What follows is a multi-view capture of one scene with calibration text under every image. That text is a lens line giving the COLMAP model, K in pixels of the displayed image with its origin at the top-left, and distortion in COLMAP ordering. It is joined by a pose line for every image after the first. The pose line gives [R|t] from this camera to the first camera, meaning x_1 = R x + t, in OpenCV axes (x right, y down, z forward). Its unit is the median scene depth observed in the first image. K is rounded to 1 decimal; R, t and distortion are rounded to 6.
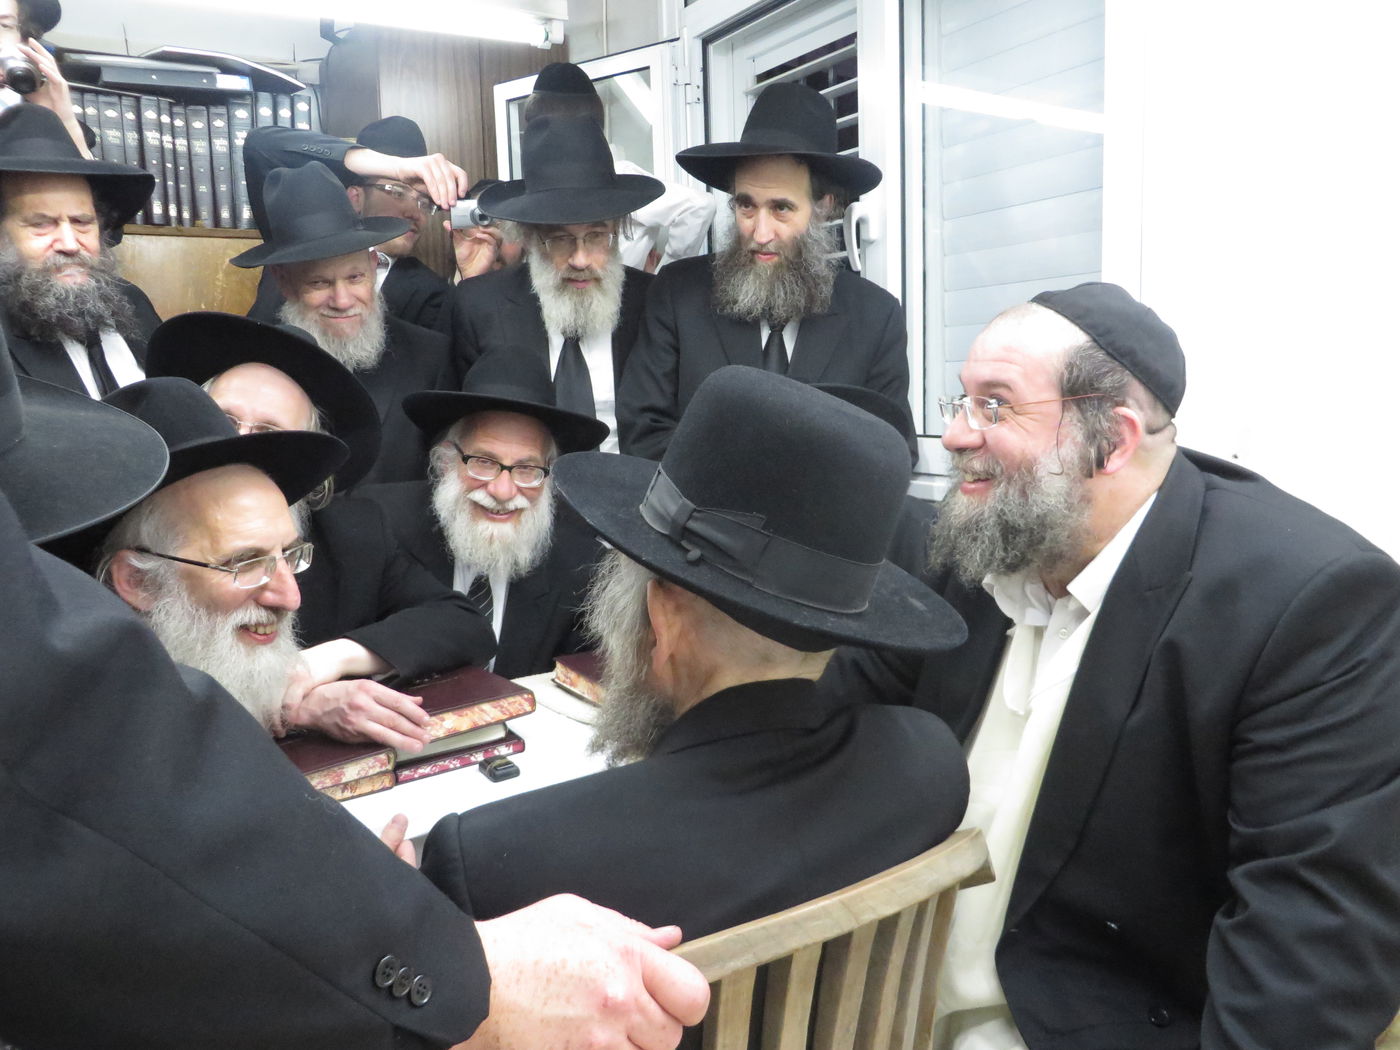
lens RADIAL K [[1049.4, 0, 700.0], [0, 1049.4, 525.0], [0, 0, 1]] dist [0.014270, -0.043352]
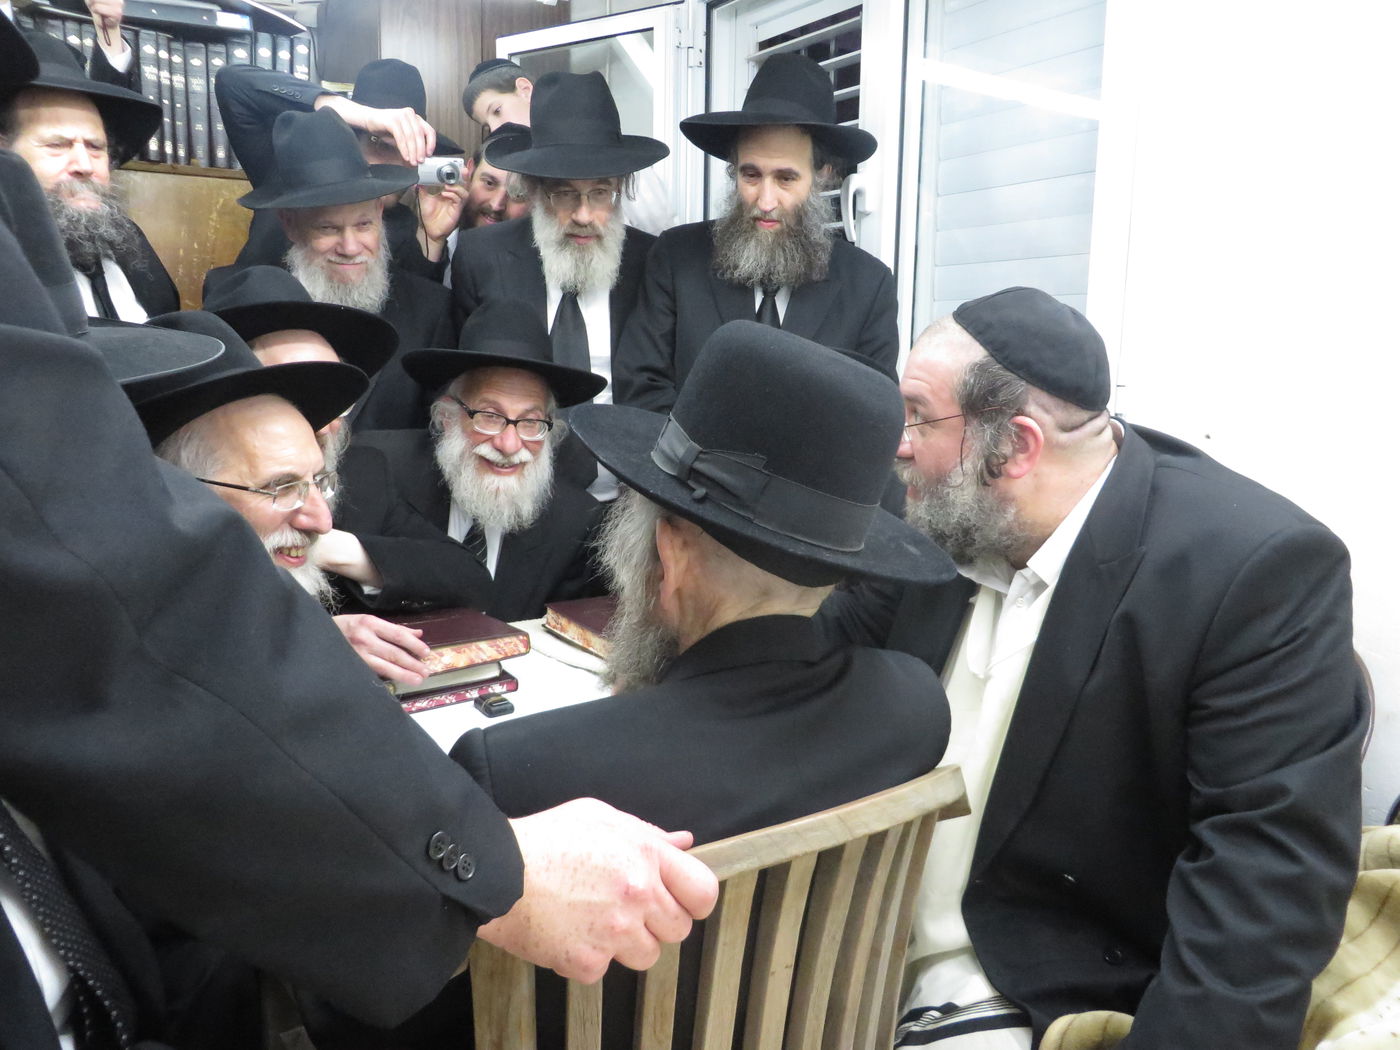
lens RADIAL K [[1057.4, 0, 700.0], [0, 1057.4, 525.0], [0, 0, 1]] dist [-0.012270, -0.005905]
pose [[0.998650, 0.040777, 0.032163, -0.026671], [-0.041672, 0.998749, 0.027656, 0.015707], [-0.030995, -0.028959, 0.999100, -0.039454]]
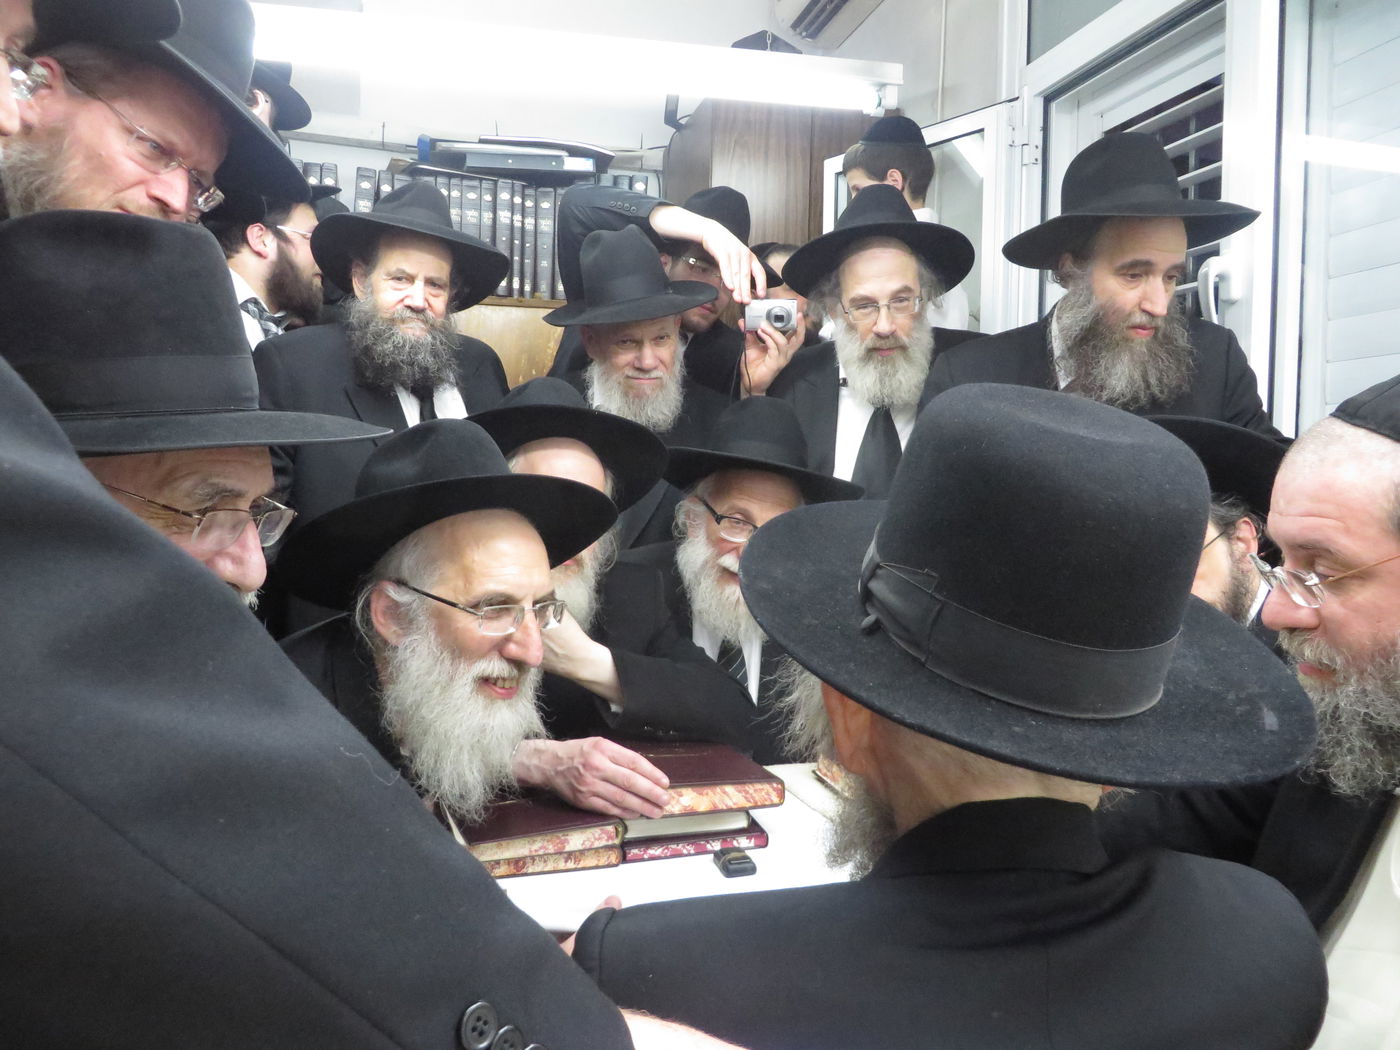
lens RADIAL K [[1049.4, 0, 700.0], [0, 1049.4, 525.0], [0, 0, 1]] dist [0.014270, -0.043352]
pose [[0.949442, 0.060474, -0.308063, 0.036251], [-0.086958, 0.993536, -0.072966, 0.012720], [0.301659, 0.096066, 0.948564, 0.104191]]
